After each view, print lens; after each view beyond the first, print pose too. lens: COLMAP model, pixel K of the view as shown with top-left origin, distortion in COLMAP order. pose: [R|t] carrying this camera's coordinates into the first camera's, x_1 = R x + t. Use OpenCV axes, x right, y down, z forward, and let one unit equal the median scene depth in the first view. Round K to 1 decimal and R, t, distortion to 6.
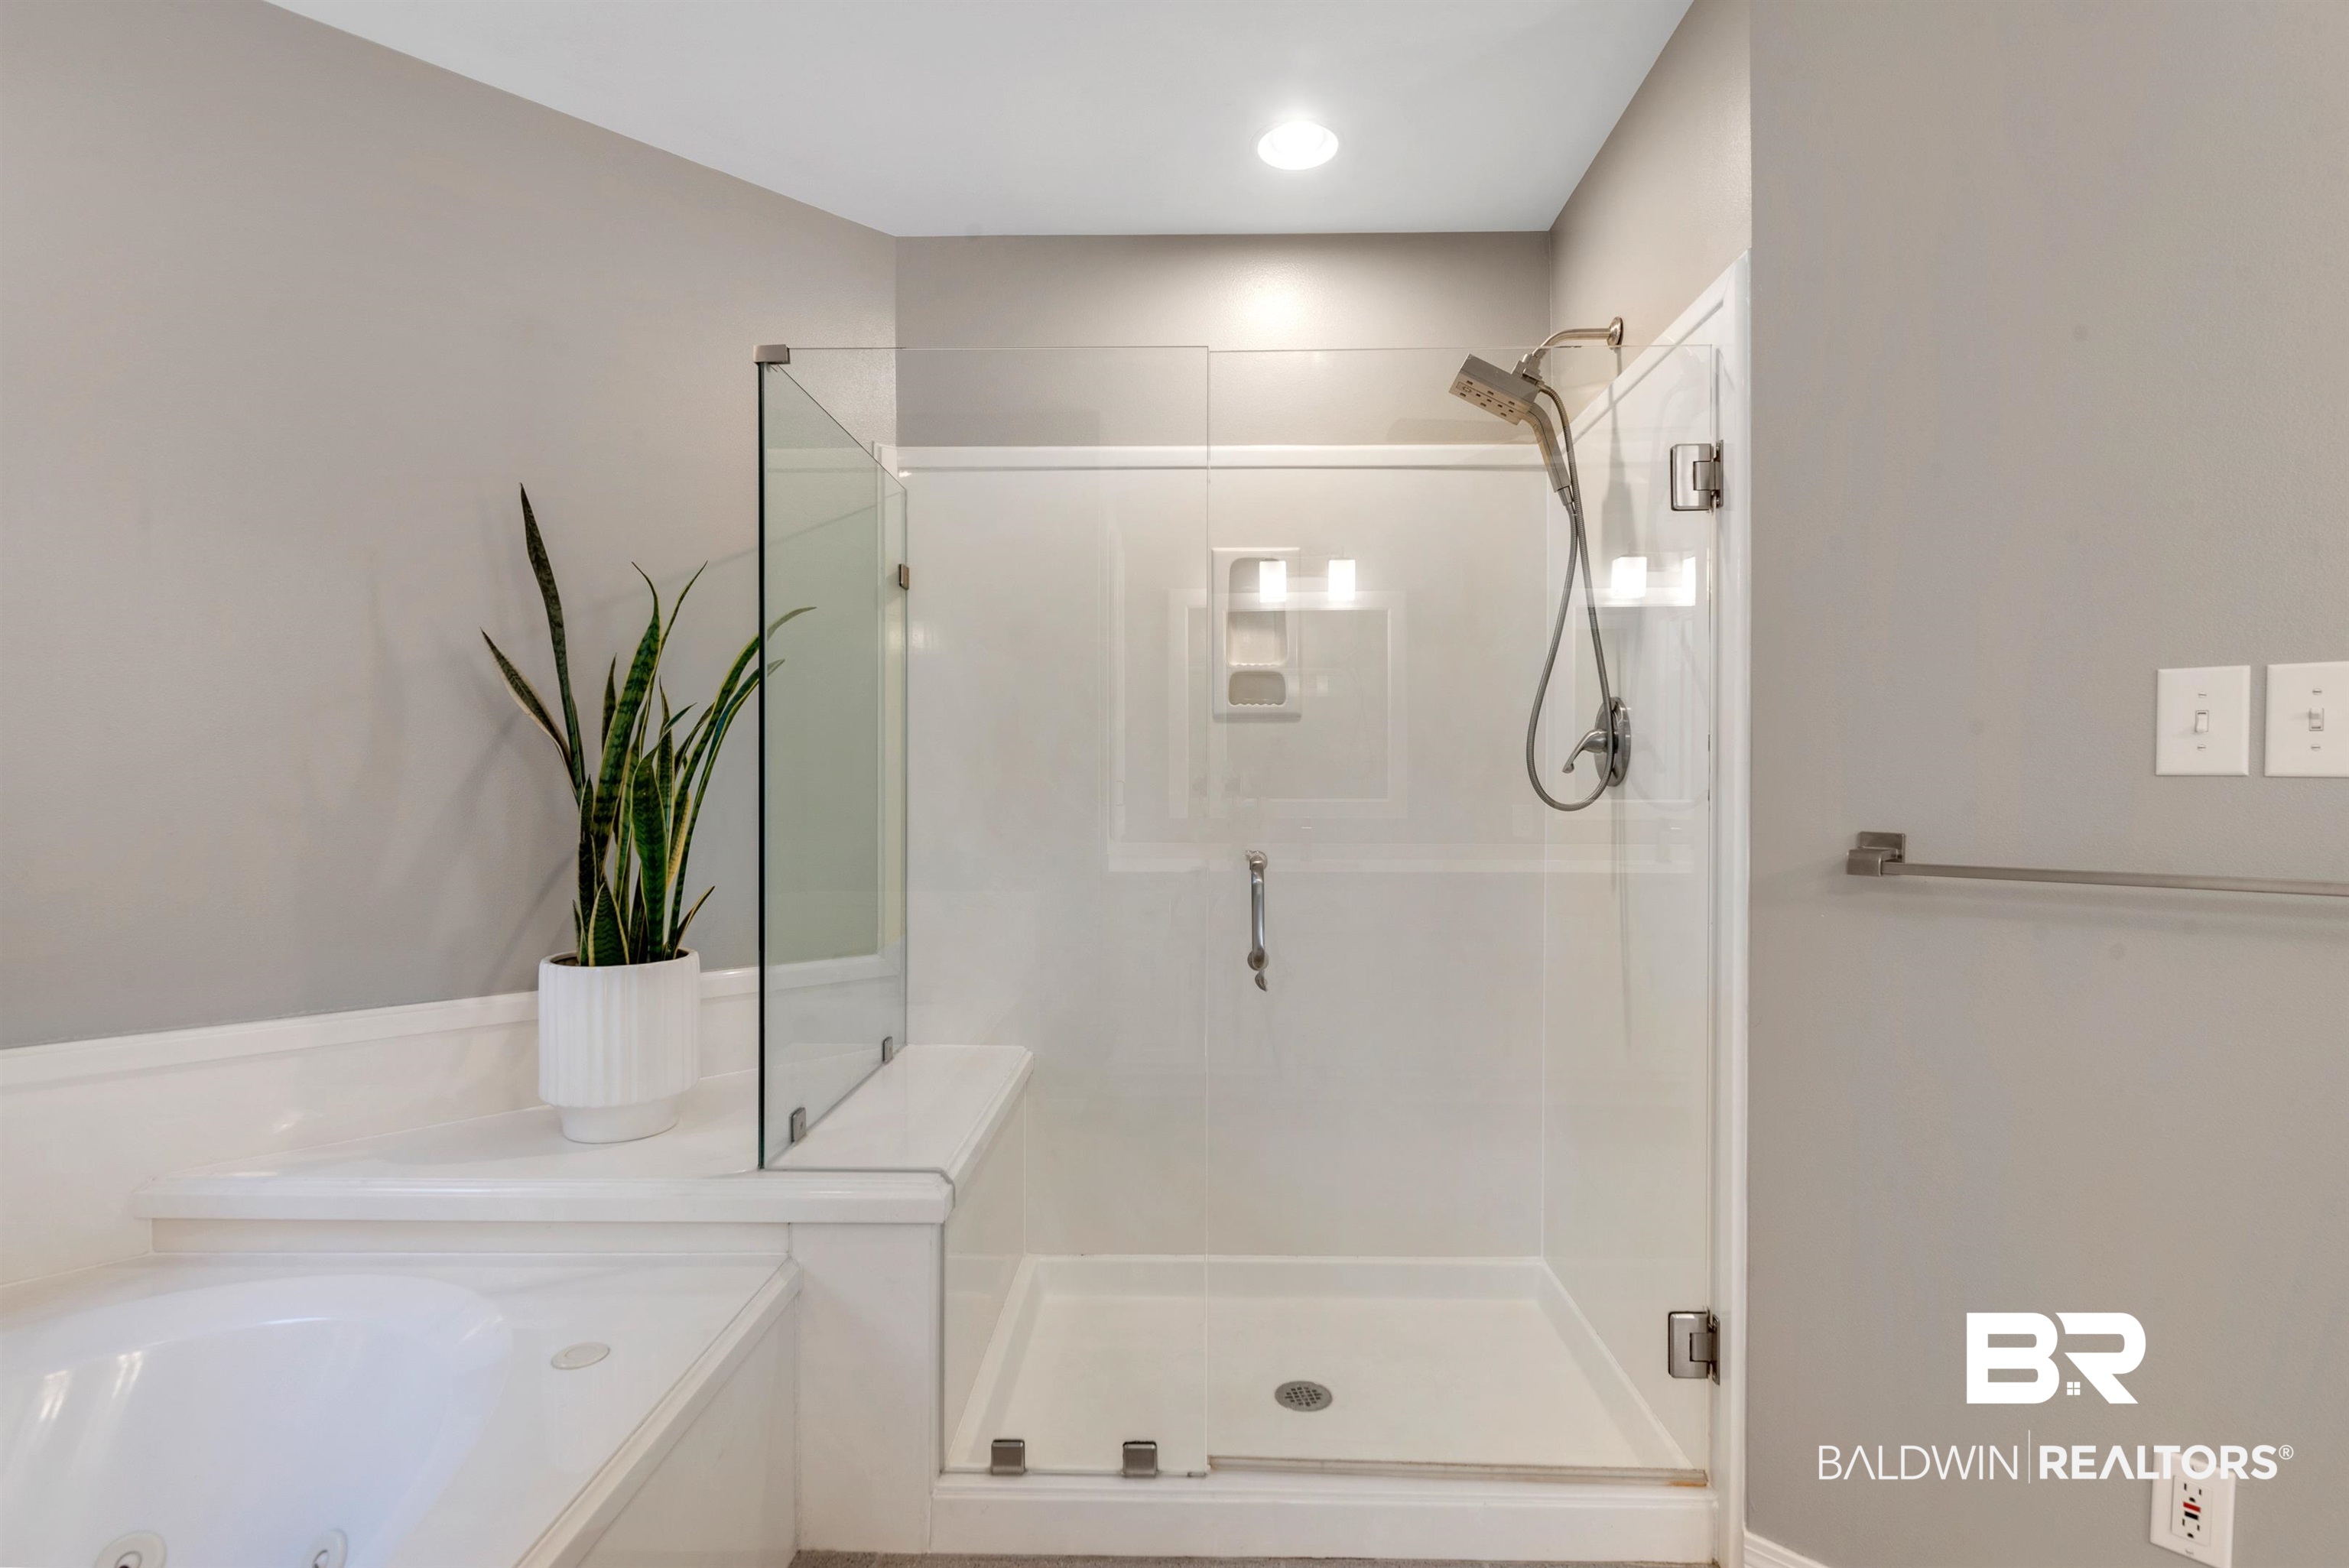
lens RADIAL K [[1137.3, 0, 1174.5], [0, 1137.3, 784.0], [0, 0, 1]] dist [0.000247, 0.000069]
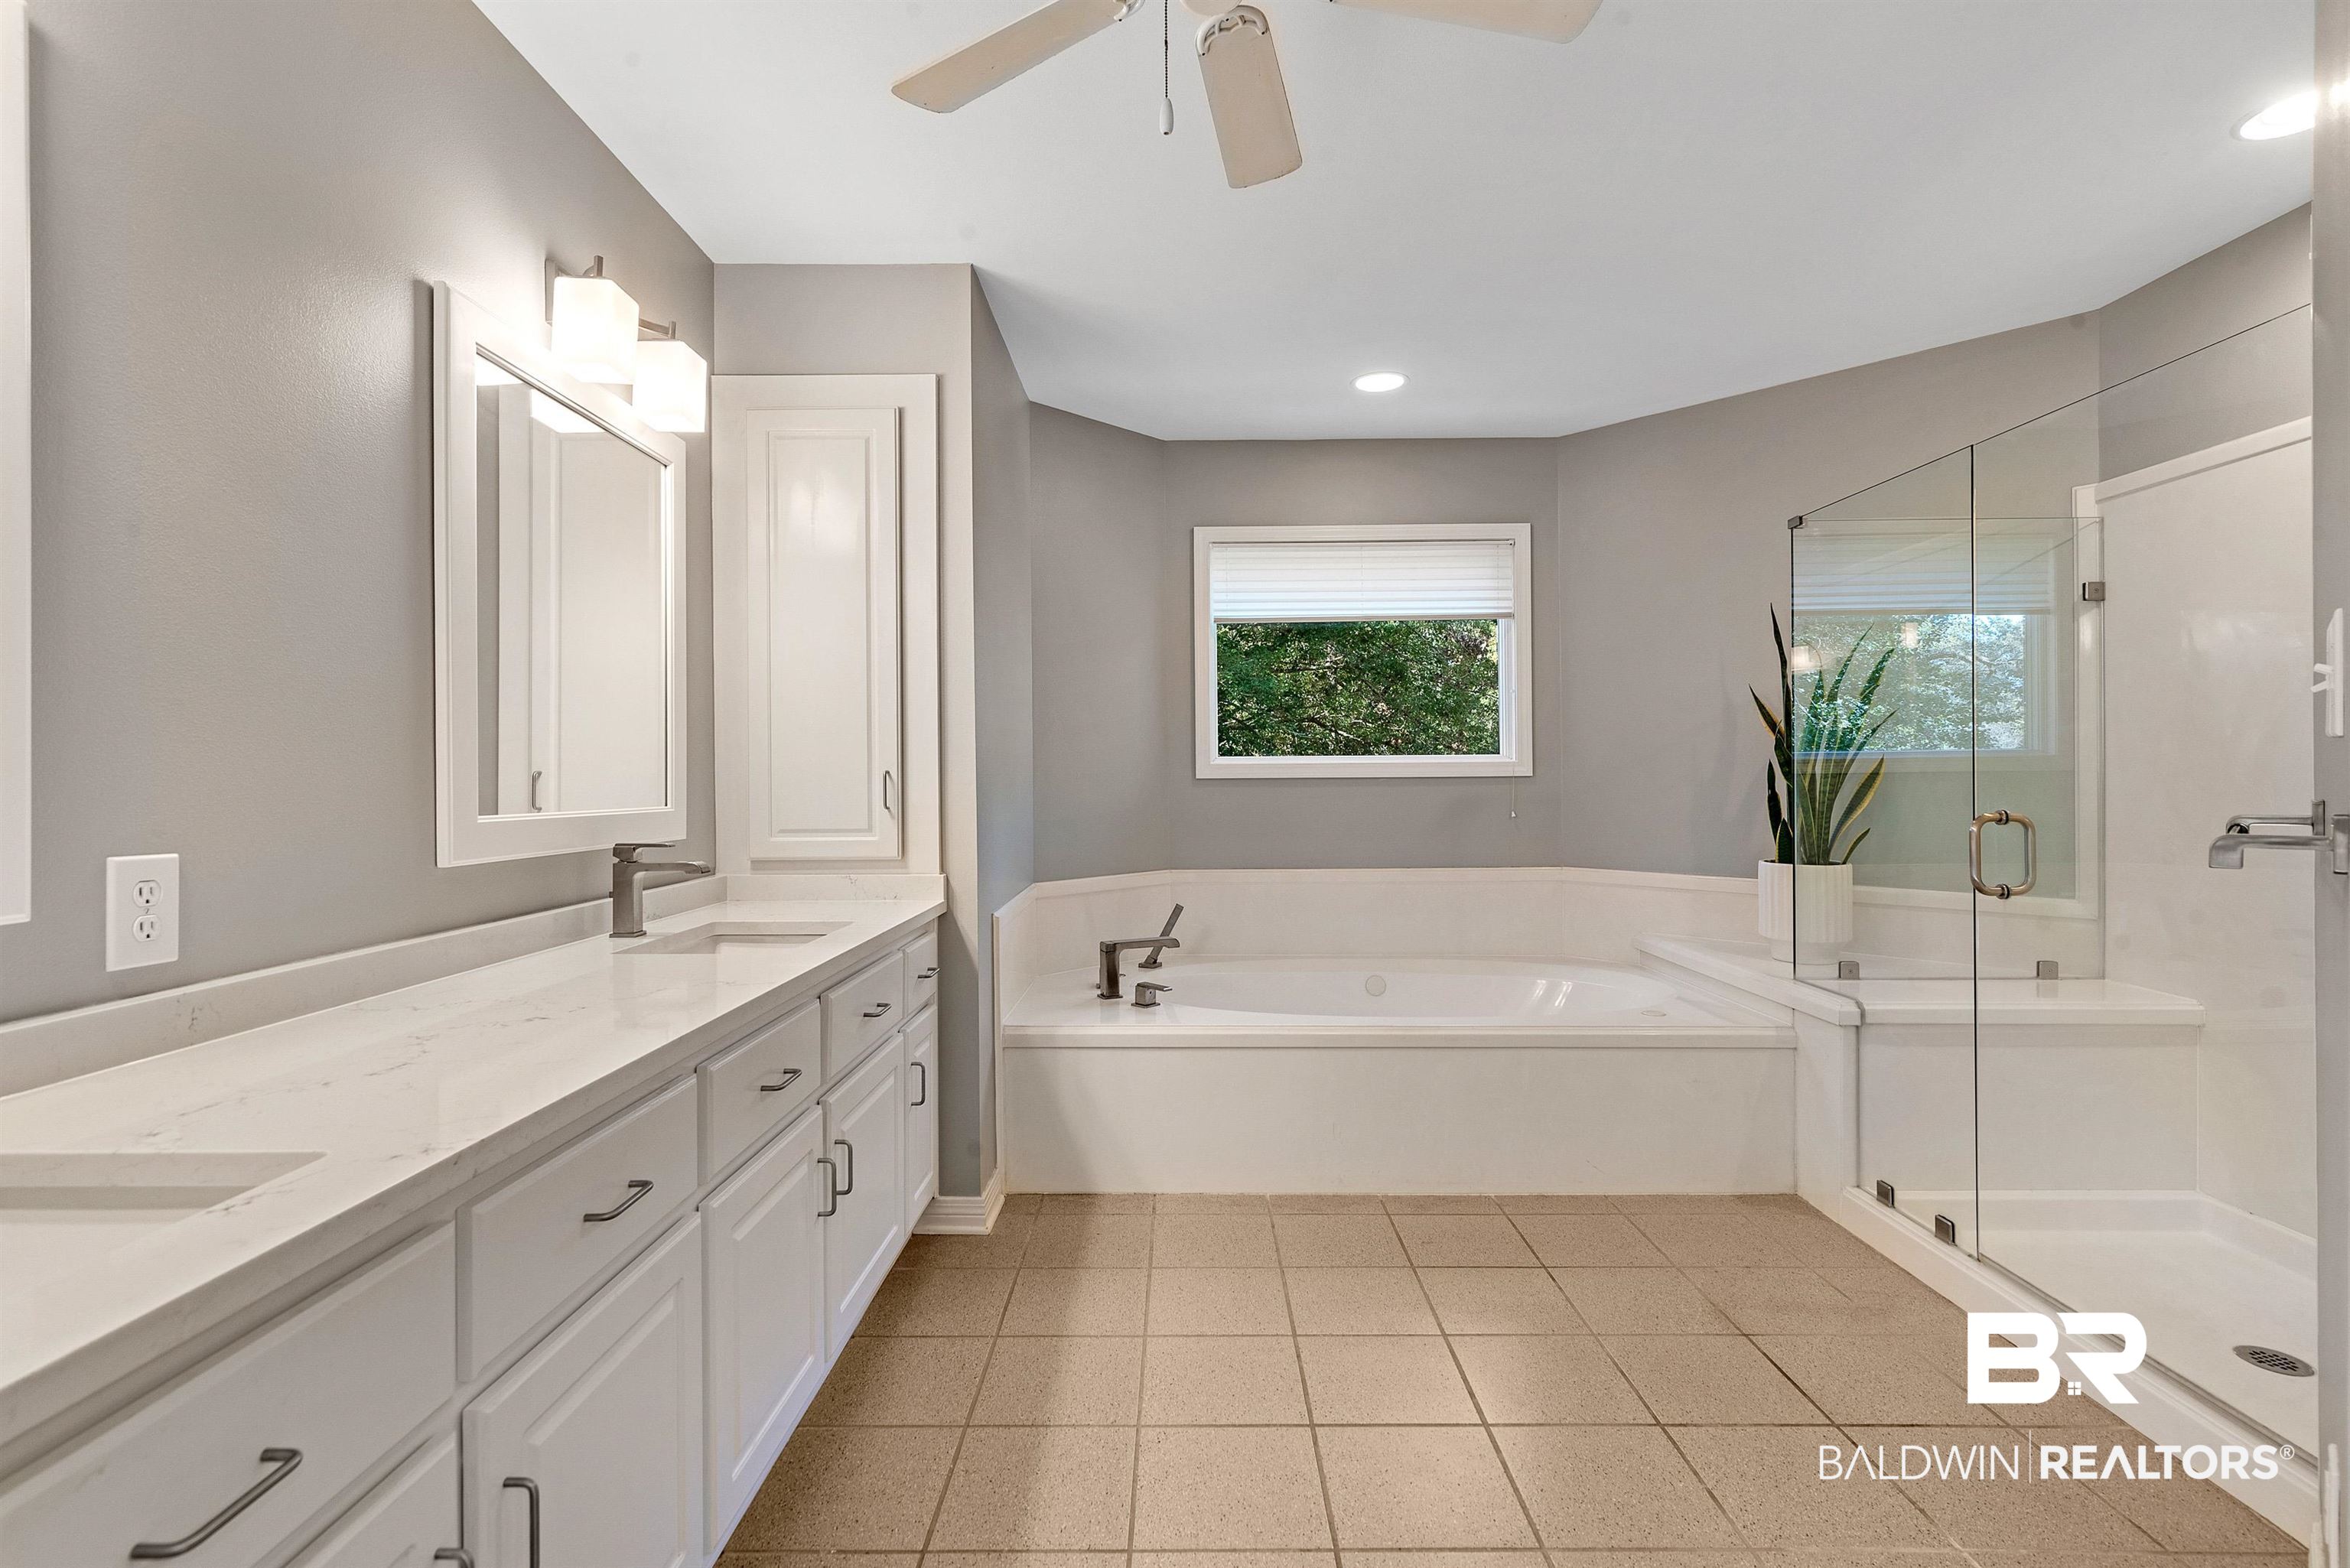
lens RADIAL K [[1072.0, 0, 1175.0], [0, 1072.0, 784.0], [0, 0, 1]] dist [0.002052, 0.000455]
pose [[-0.004913, 0.001738, -0.999986, 1.248231], [0.002255, 0.999996, 0.001726, 0.026487], [0.999985, -0.002246, -0.004917, 0.036871]]
